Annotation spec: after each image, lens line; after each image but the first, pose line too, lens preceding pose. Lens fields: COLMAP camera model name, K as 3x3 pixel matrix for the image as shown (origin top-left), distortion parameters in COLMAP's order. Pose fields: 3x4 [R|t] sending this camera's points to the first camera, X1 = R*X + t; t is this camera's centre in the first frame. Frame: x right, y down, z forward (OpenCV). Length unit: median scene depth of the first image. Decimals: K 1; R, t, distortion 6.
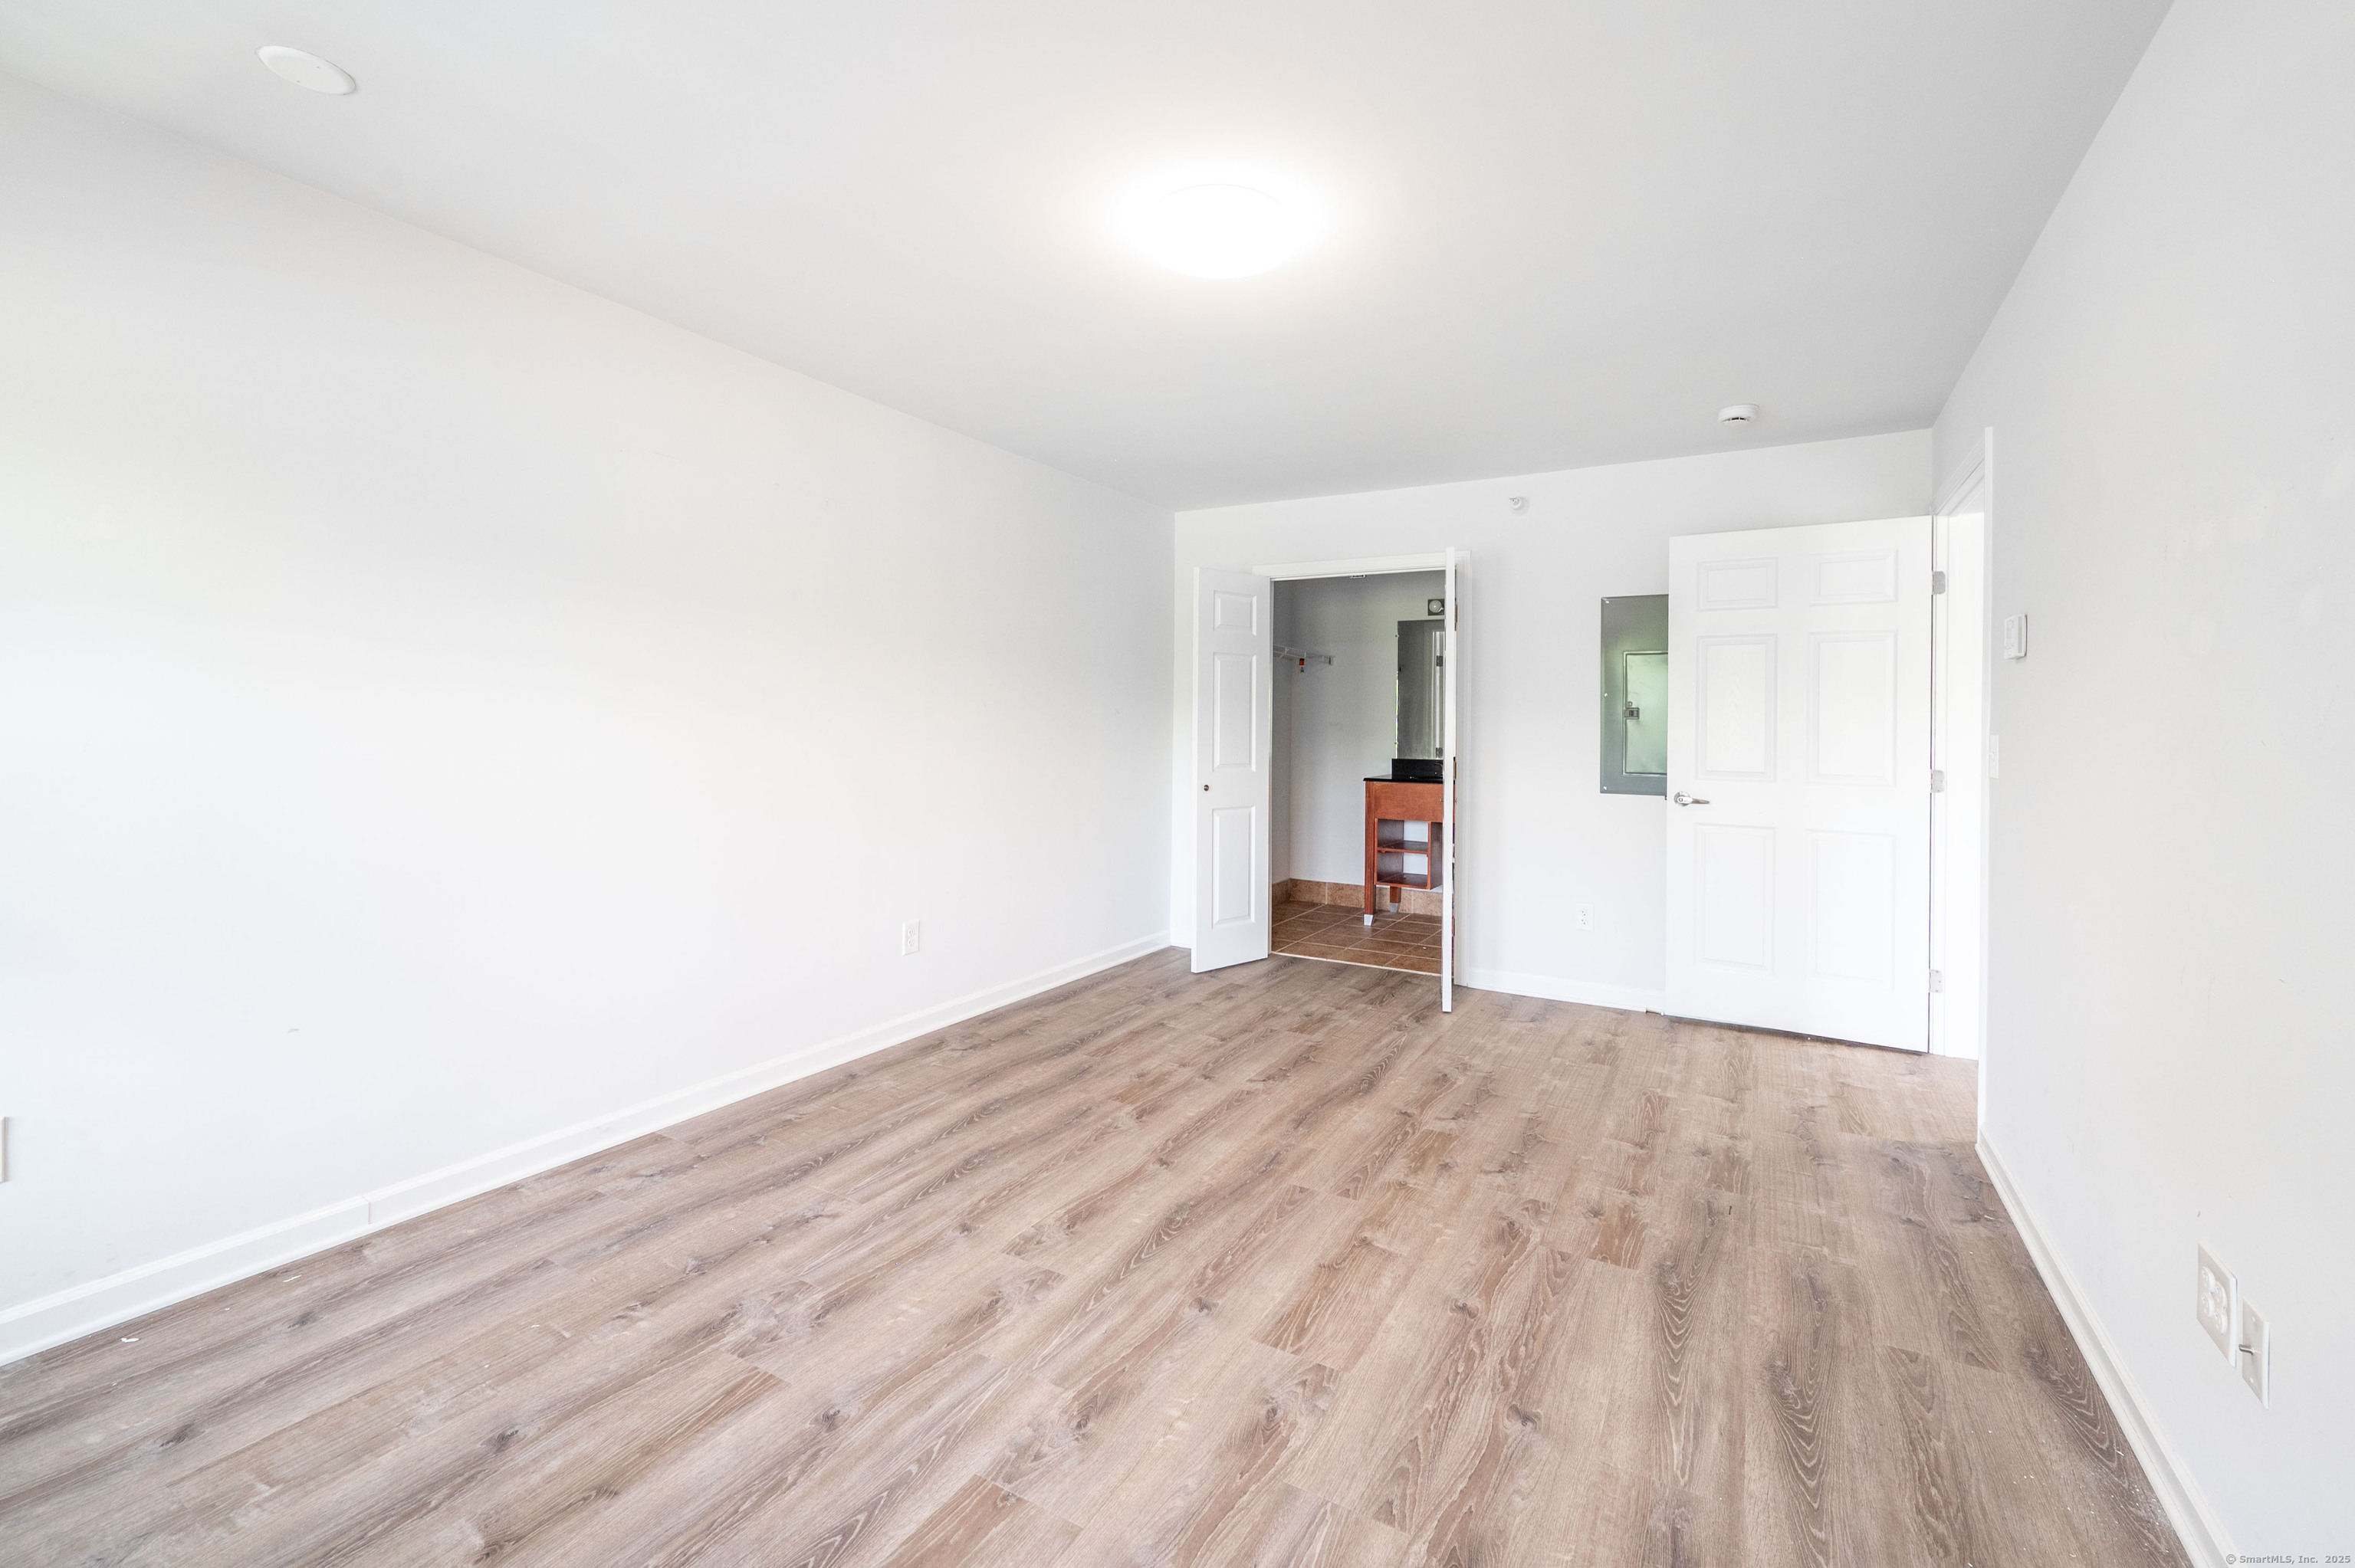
lens RADIAL K [[995.3, 0, 1207.2], [0, 995.3, 730.3], [0, 0, 1]] dist [-0.001717, -0.000434]
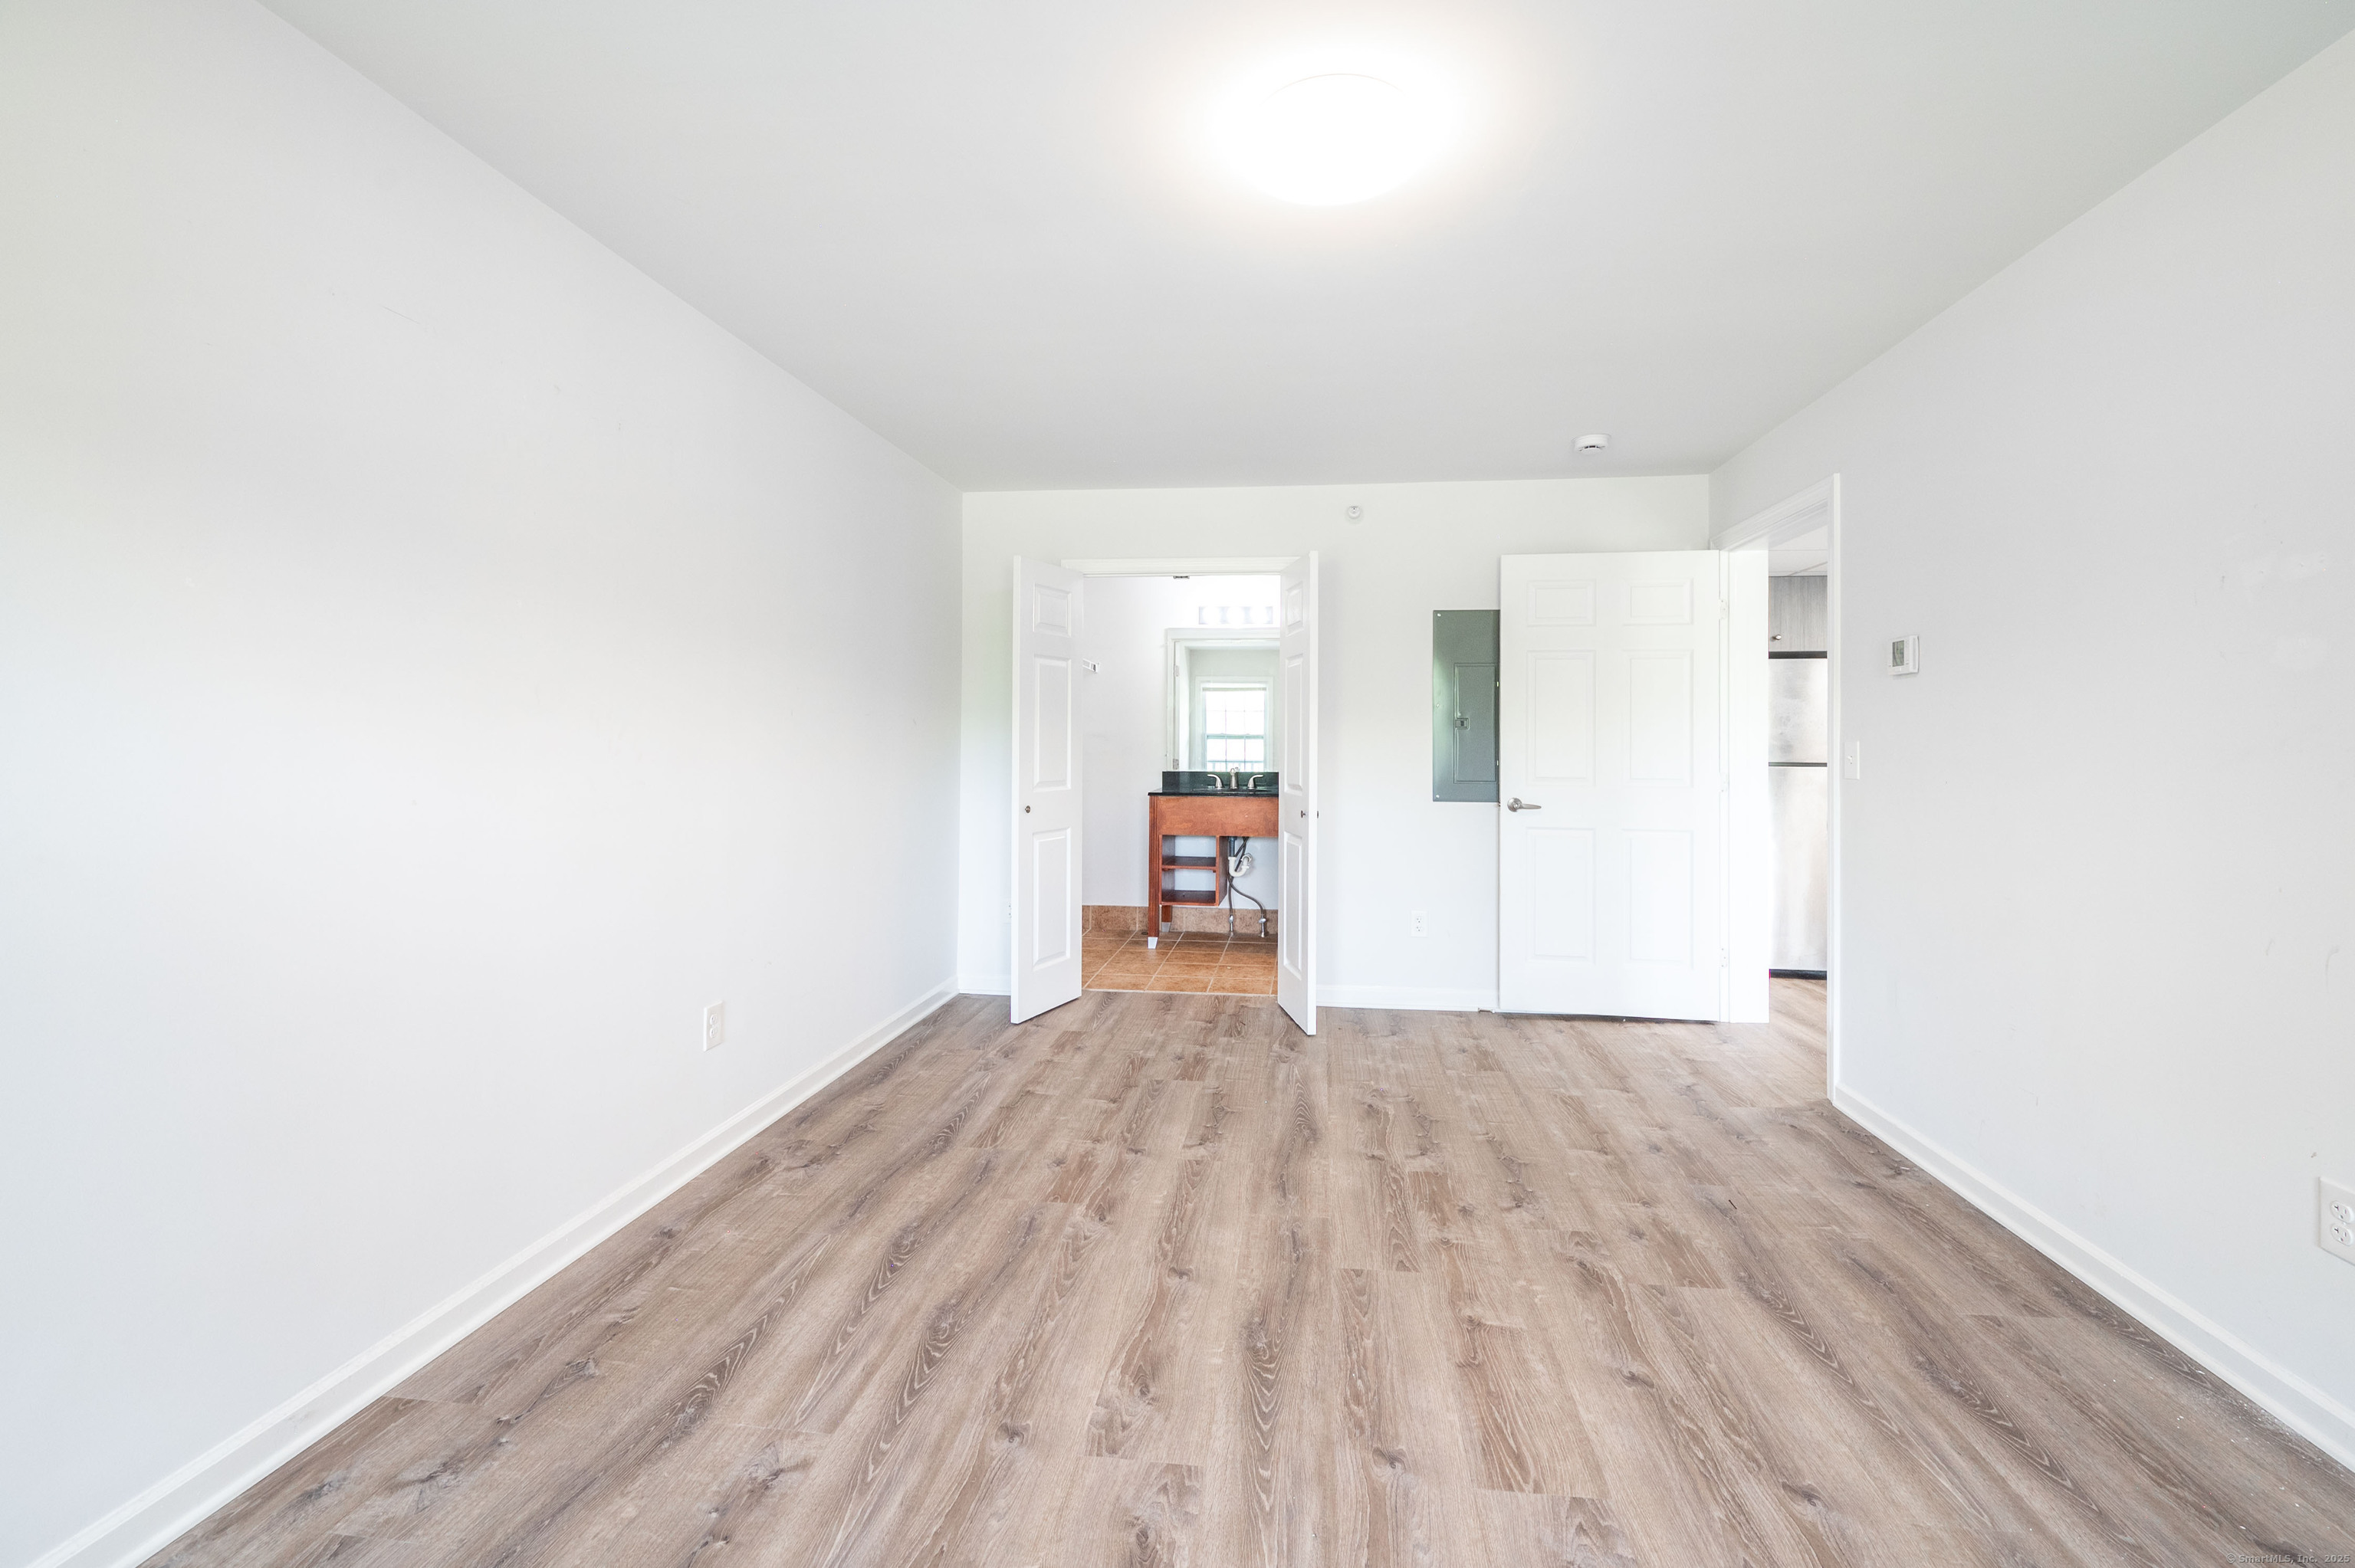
lens RADIAL K [[995.3, 0, 1207.2], [0, 995.3, 730.3], [0, 0, 1]] dist [-0.001717, -0.000434]
pose [[0.920406, -0.003800, 0.390946, -0.307855], [0.008126, 0.999923, -0.009411, -0.002958], [-0.390880, 0.011838, 0.920365, 0.211168]]
